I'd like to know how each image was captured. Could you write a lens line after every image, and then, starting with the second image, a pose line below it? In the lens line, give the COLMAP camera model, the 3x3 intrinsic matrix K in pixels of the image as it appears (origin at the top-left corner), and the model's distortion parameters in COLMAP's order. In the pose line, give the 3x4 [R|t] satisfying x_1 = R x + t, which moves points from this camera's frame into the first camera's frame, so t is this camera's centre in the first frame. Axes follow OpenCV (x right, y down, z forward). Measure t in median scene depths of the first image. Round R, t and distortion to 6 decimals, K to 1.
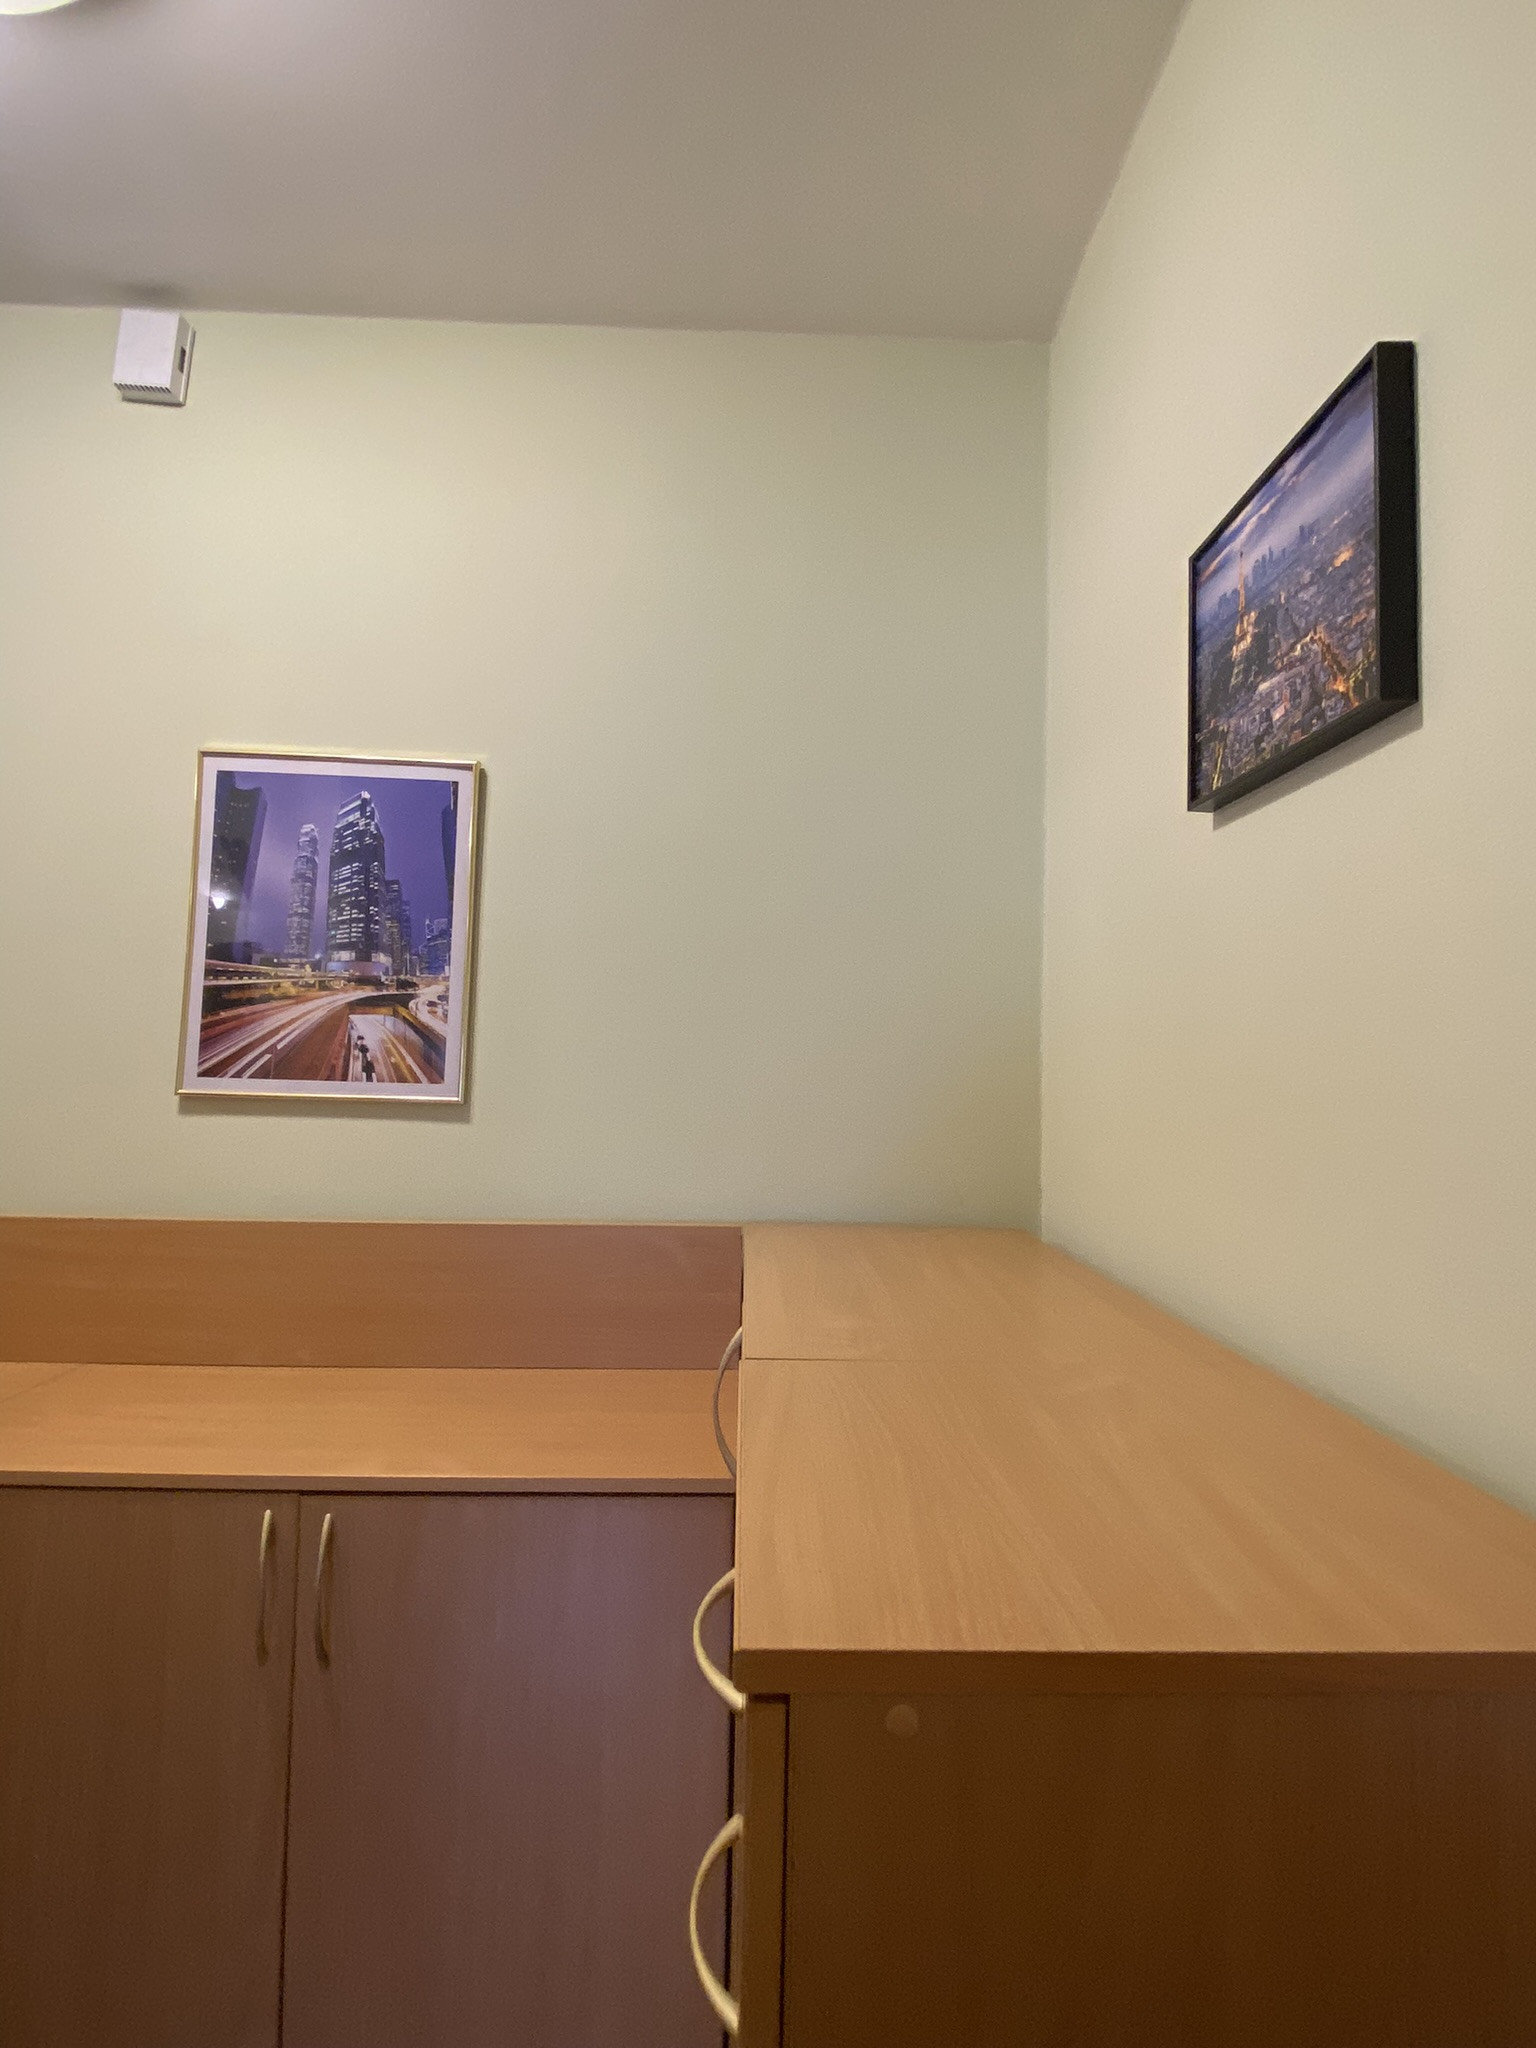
lens RADIAL K [[1041.6, 0, 774.0], [0, 1041.6, 1020.5], [0, 0, 1]] dist [0.001930, -0.005653]
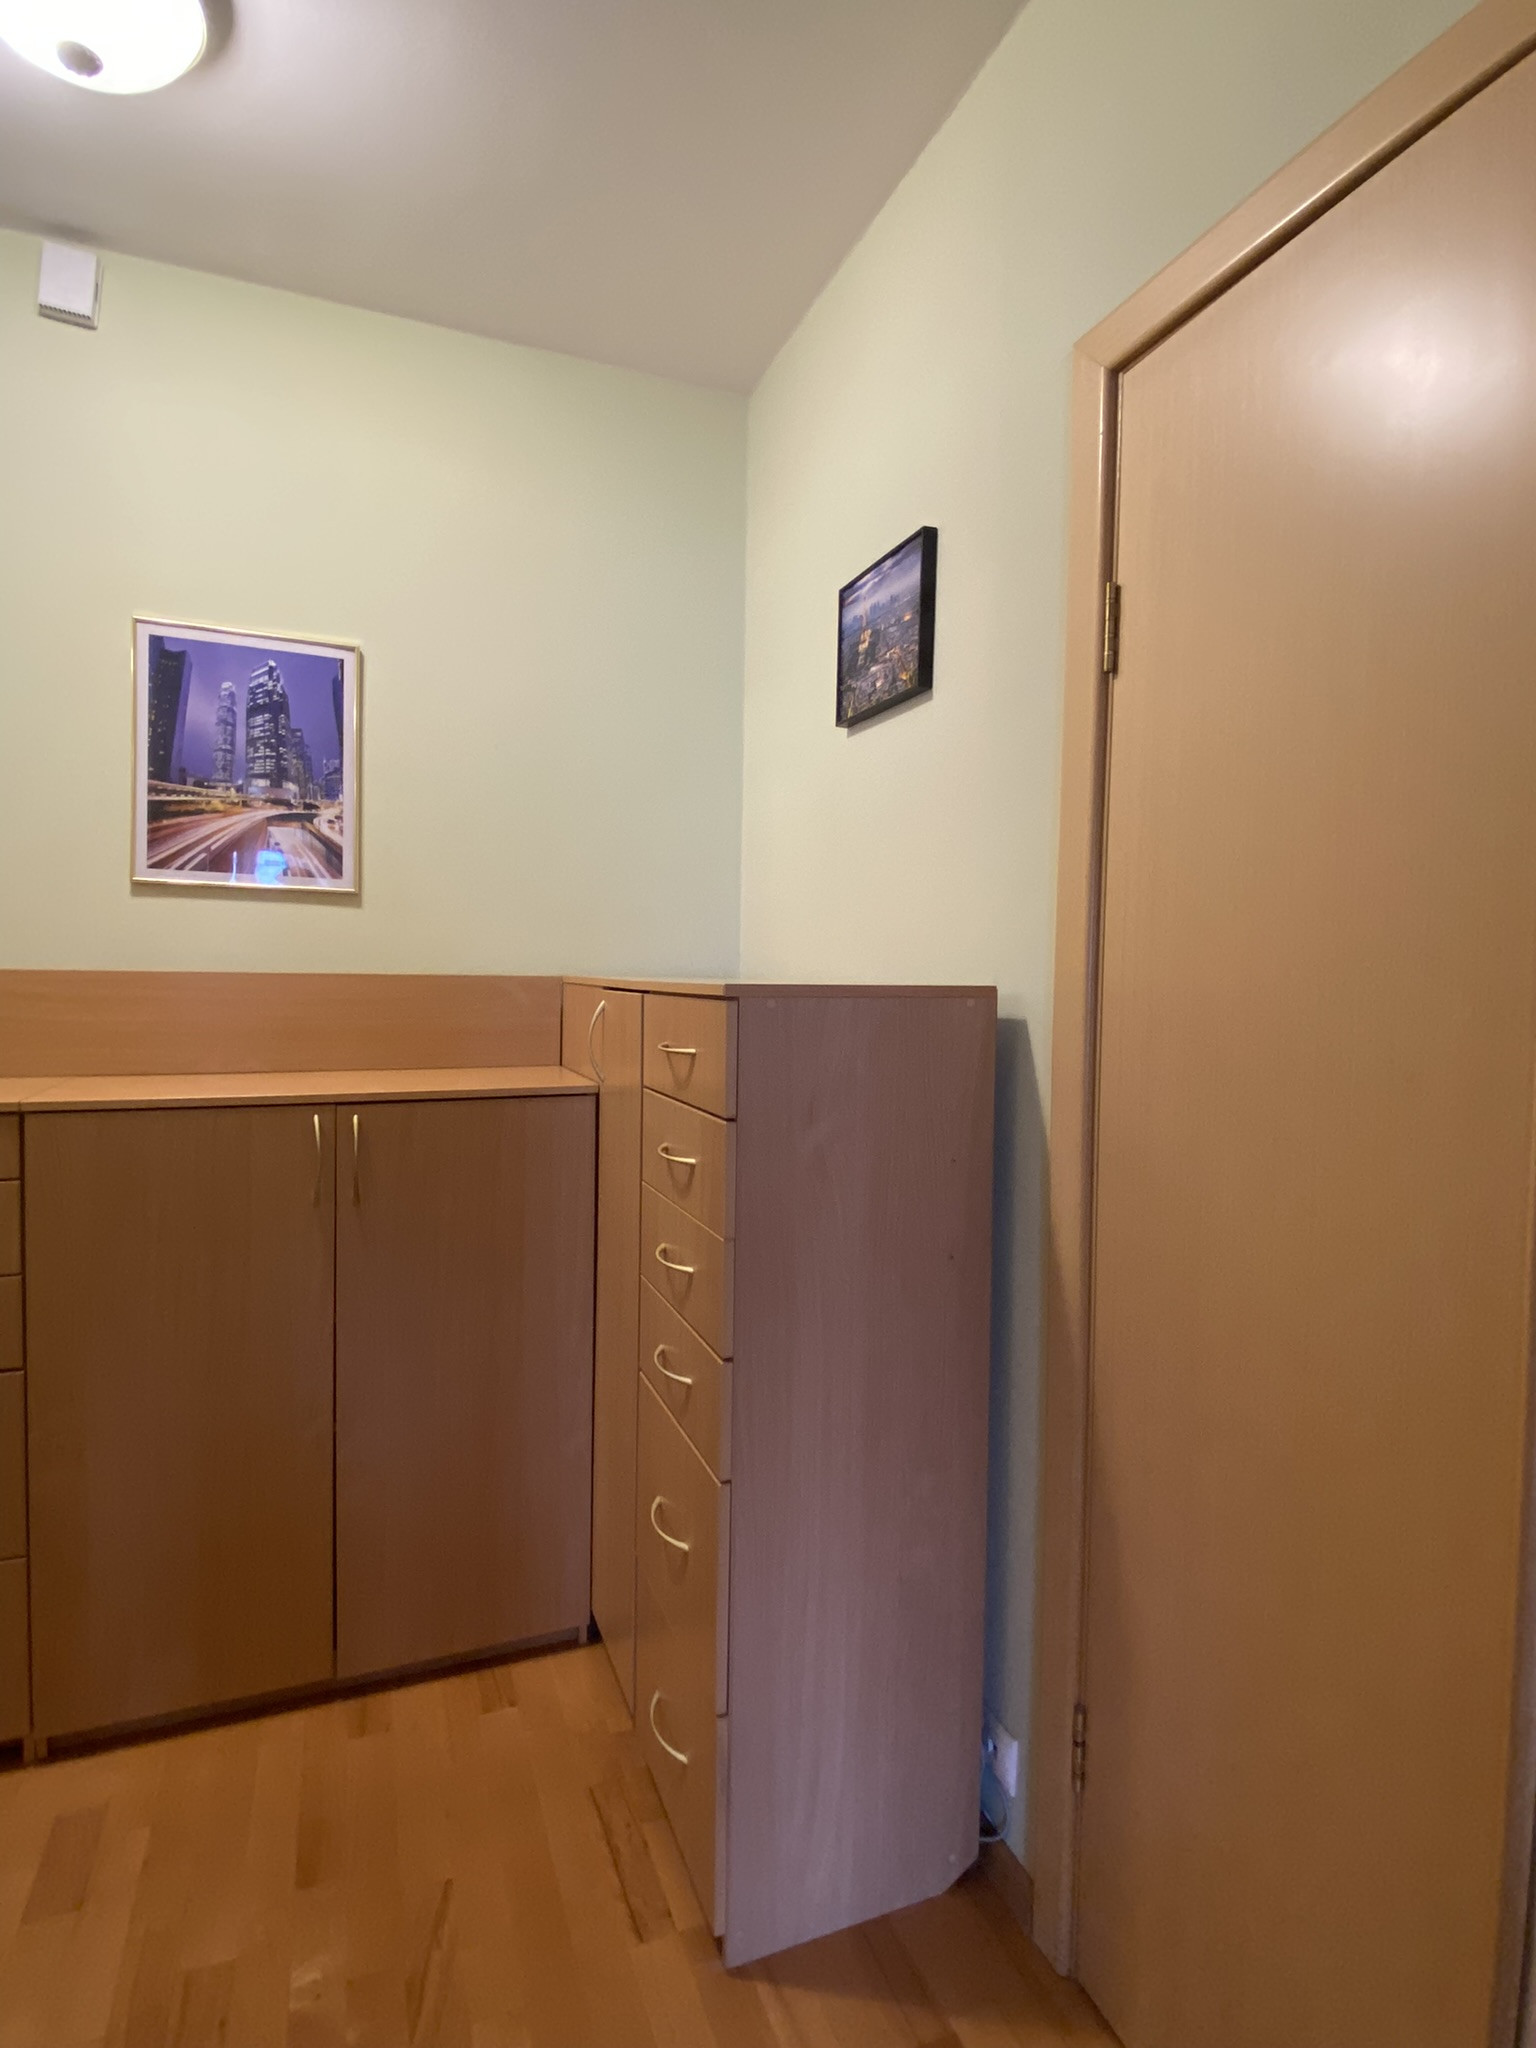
lens RADIAL K [[1041.6, 0, 767.7], [0, 1041.6, 1020.6], [0, 0, 1]] dist [0.001930, -0.005653]
pose [[0.938329, -0.021780, 0.345058, -0.268053], [-0.015656, 0.994314, 0.105334, 0.094931], [-0.345390, -0.104240, 0.932652, -0.548045]]
